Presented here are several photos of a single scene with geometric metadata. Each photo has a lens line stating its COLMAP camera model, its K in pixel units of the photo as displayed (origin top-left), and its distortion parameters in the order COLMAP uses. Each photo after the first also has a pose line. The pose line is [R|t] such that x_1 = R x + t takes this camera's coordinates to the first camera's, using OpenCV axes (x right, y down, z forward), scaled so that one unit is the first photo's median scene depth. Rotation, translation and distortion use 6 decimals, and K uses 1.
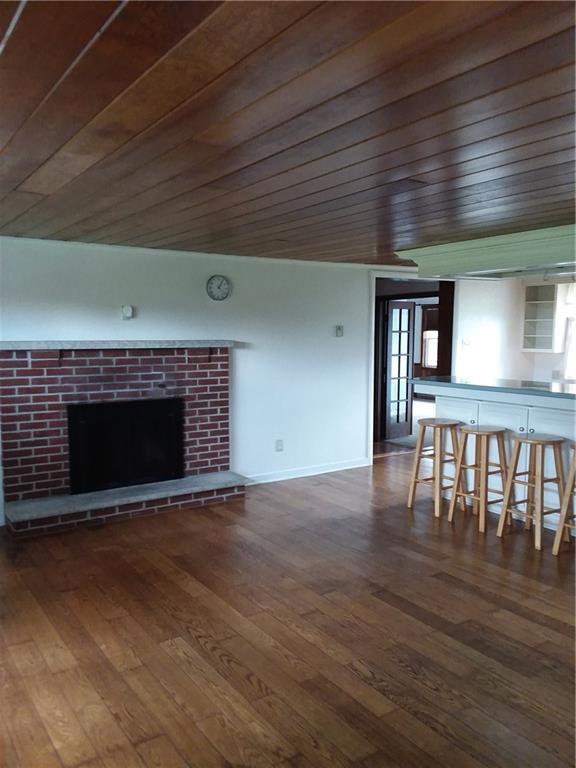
lens RADIAL K [[627.3, 0, 287.3], [0, 627.3, 384.7], [0, 0, 1]] dist [-0.003382, -0.005101]
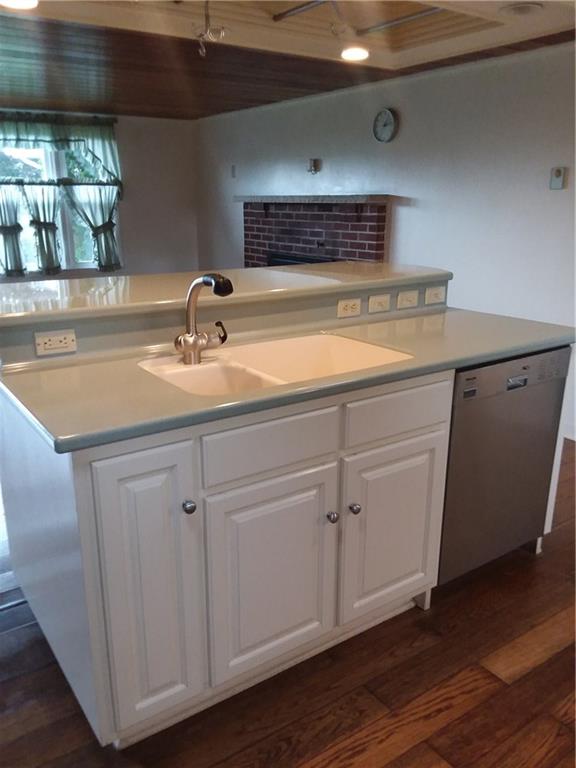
lens RADIAL K [[627.3, 0, 287.4], [0, 627.3, 385.3], [0, 0, 1]] dist [-0.003382, -0.005101]
pose [[0.010565, 0.286174, -0.958120, 0.777972], [-0.079379, 0.955389, 0.284483, -0.060940], [0.996789, 0.073049, 0.032810, 0.932604]]
